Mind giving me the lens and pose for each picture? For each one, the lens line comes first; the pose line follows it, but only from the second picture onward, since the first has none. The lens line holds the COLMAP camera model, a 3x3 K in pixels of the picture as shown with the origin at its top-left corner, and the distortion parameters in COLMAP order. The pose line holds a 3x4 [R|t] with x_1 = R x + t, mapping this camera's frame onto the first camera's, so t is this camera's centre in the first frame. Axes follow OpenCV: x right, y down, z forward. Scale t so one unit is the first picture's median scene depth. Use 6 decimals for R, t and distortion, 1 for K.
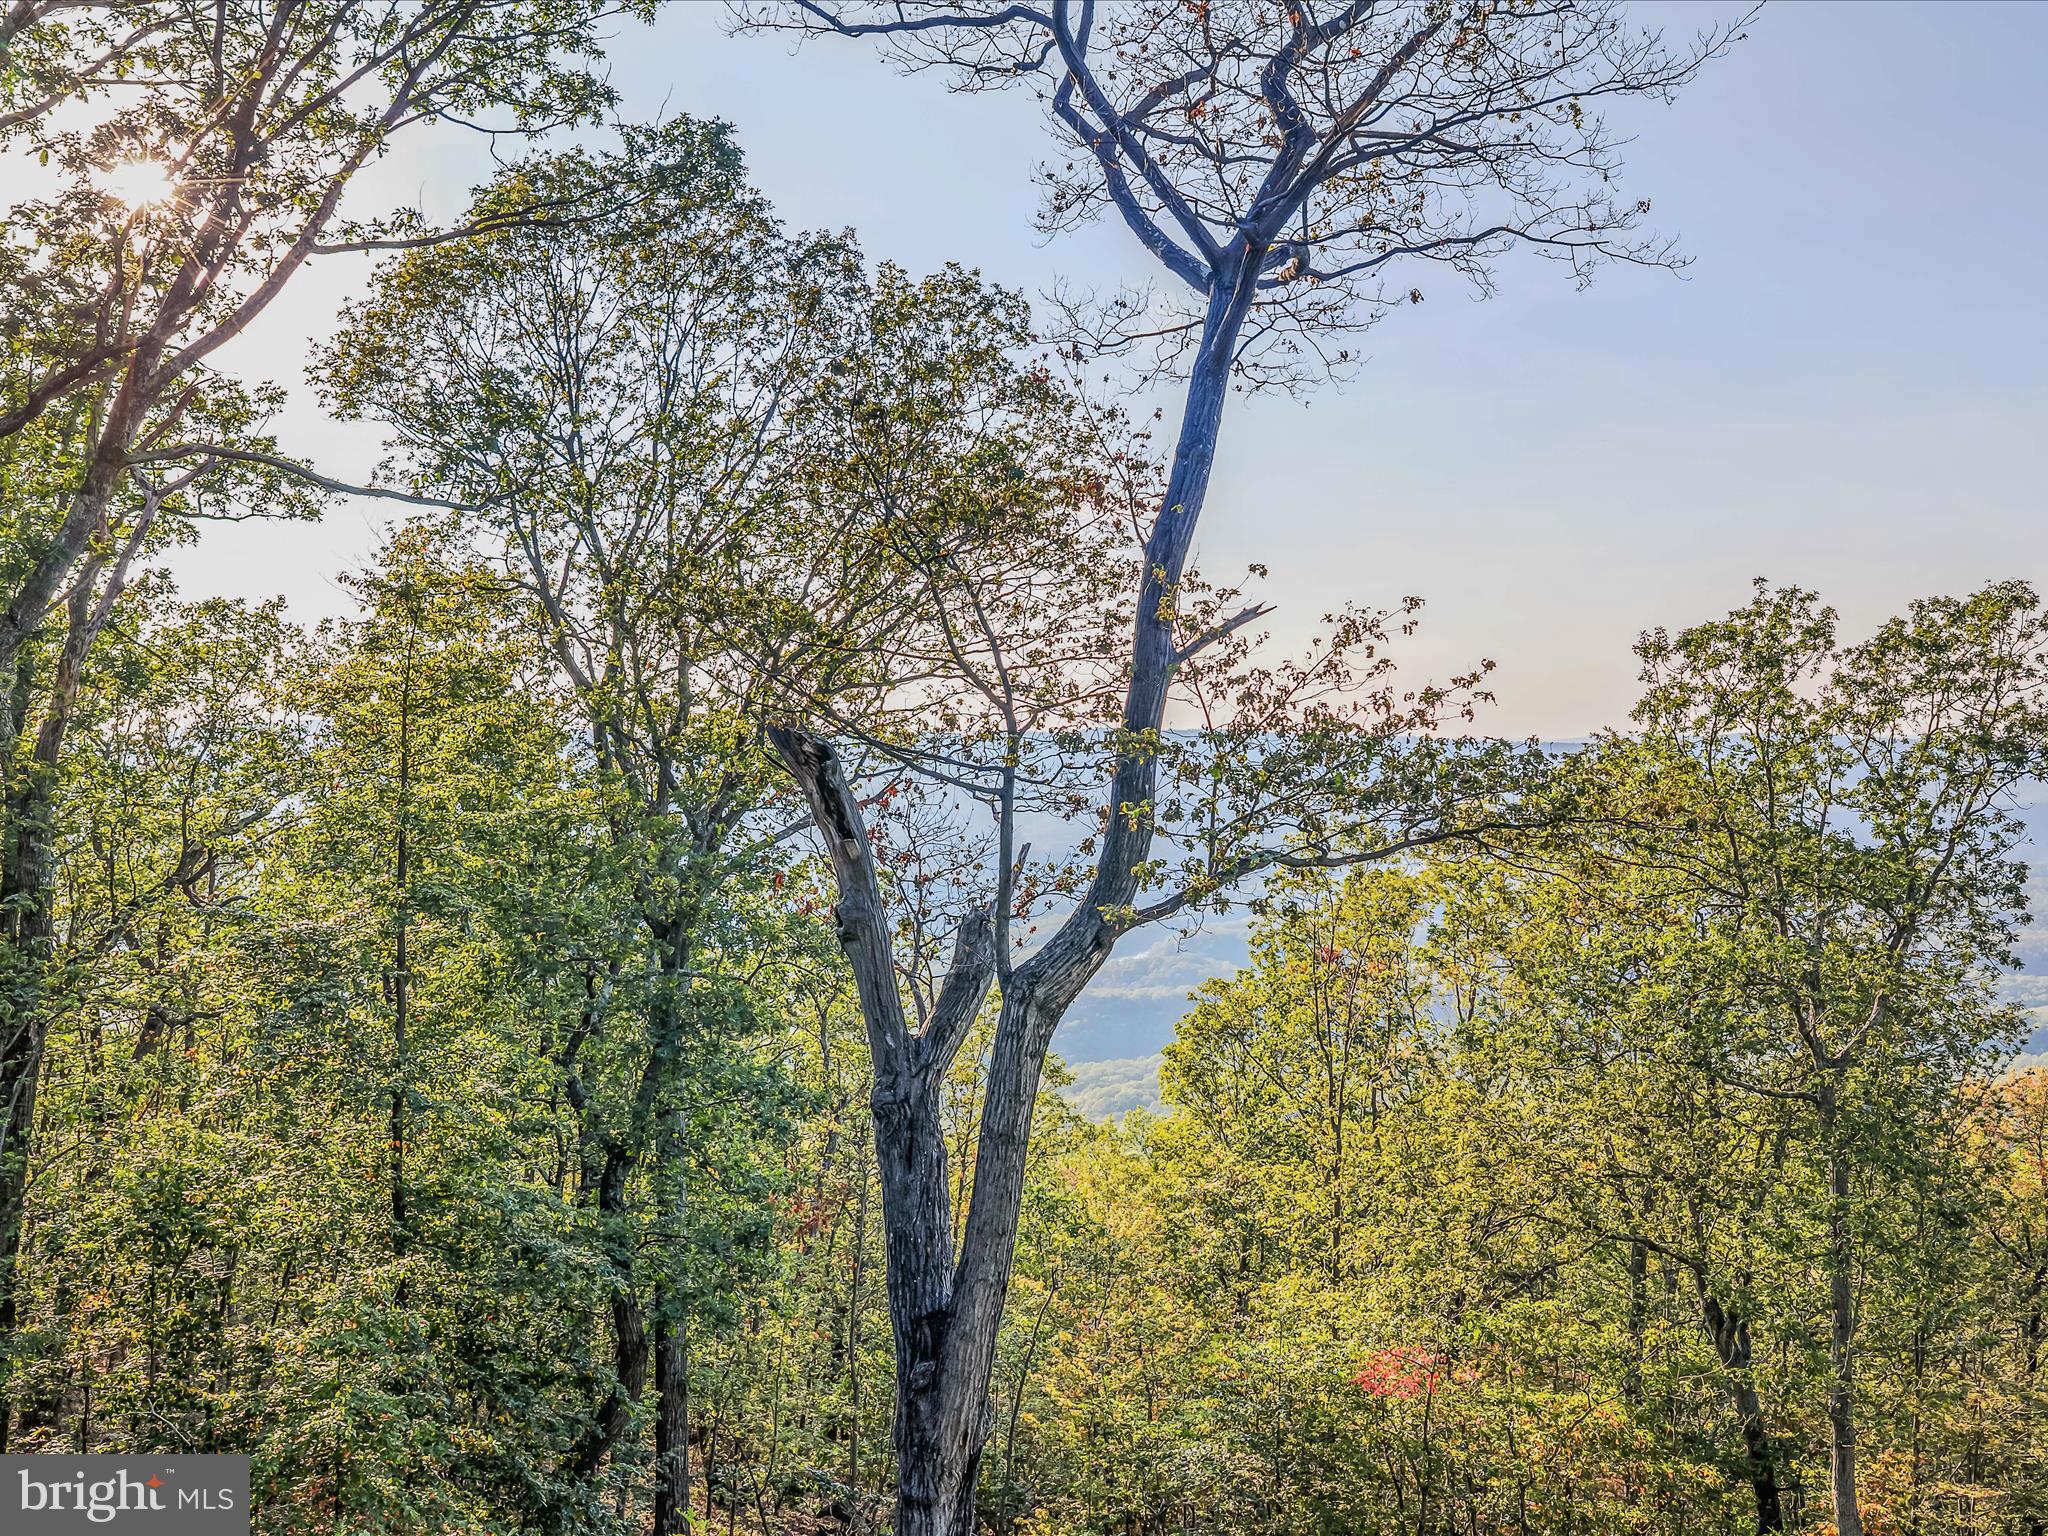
lens RADIAL K [[1945.5, 0, 1024.0], [0, 1945.5, 768.0], [0, 0, 1]] dist [0.005436, 0.013953]
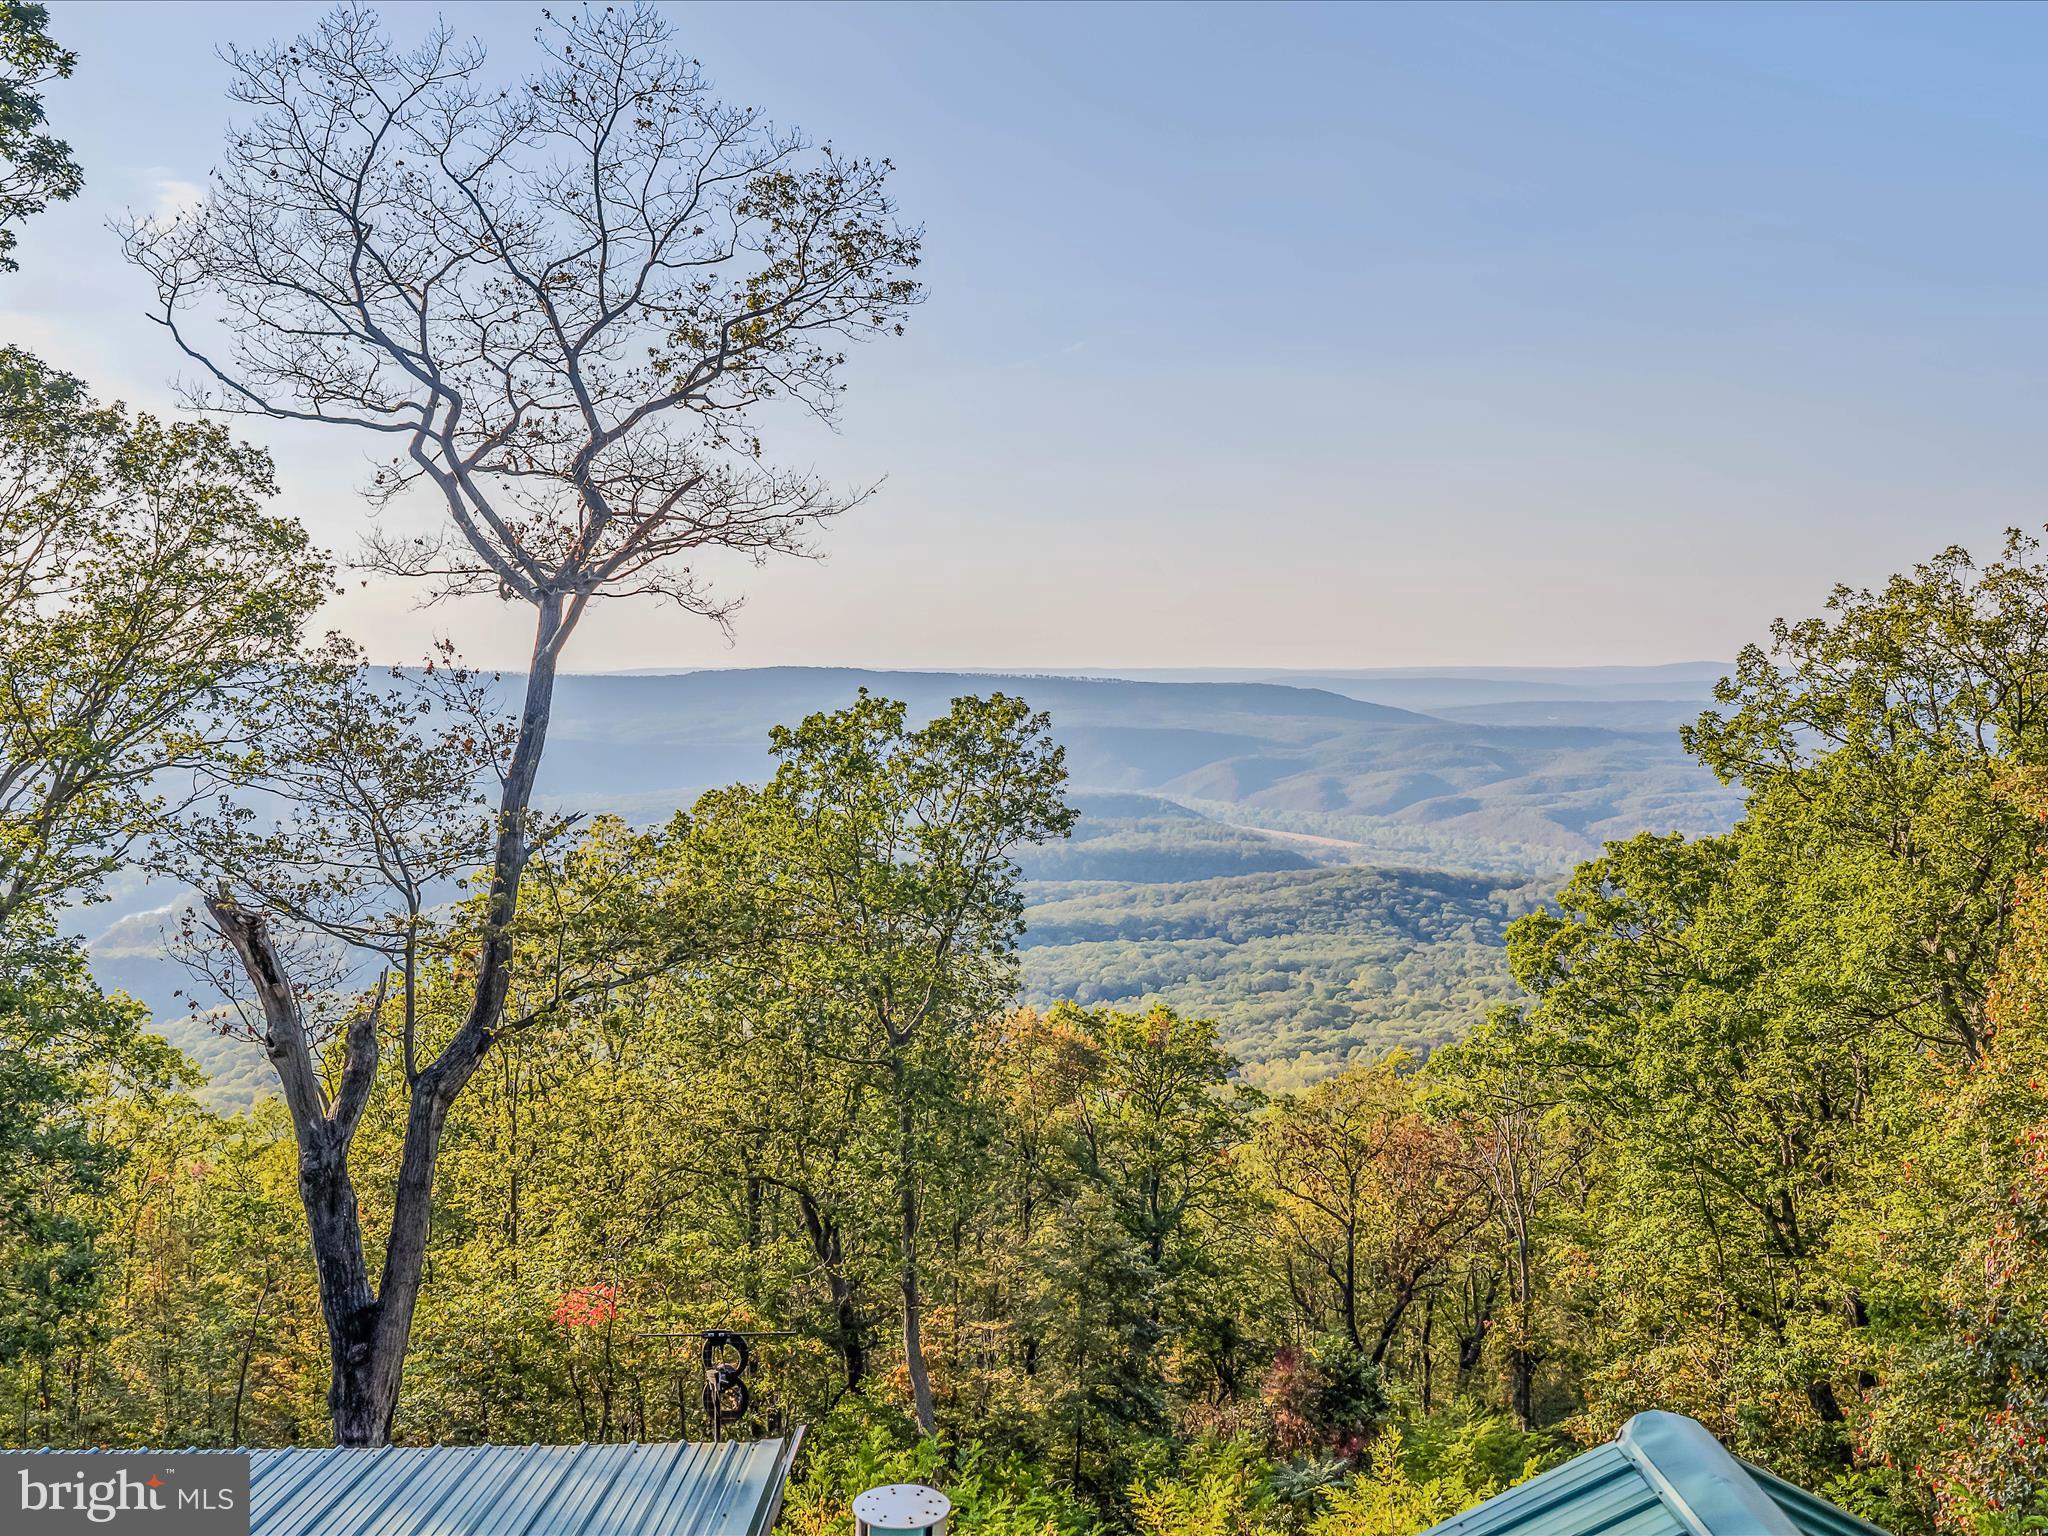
lens RADIAL K [[1945.5, 0, 1024.0], [0, 1945.5, 768.0], [0, 0, 1]] dist [0.005436, 0.013953]
pose [[0.887317, -0.025508, 0.460454, -0.245664], [0.009195, 0.999249, 0.037637, -0.160123], [-0.461068, -0.029162, 0.886885, -0.462558]]
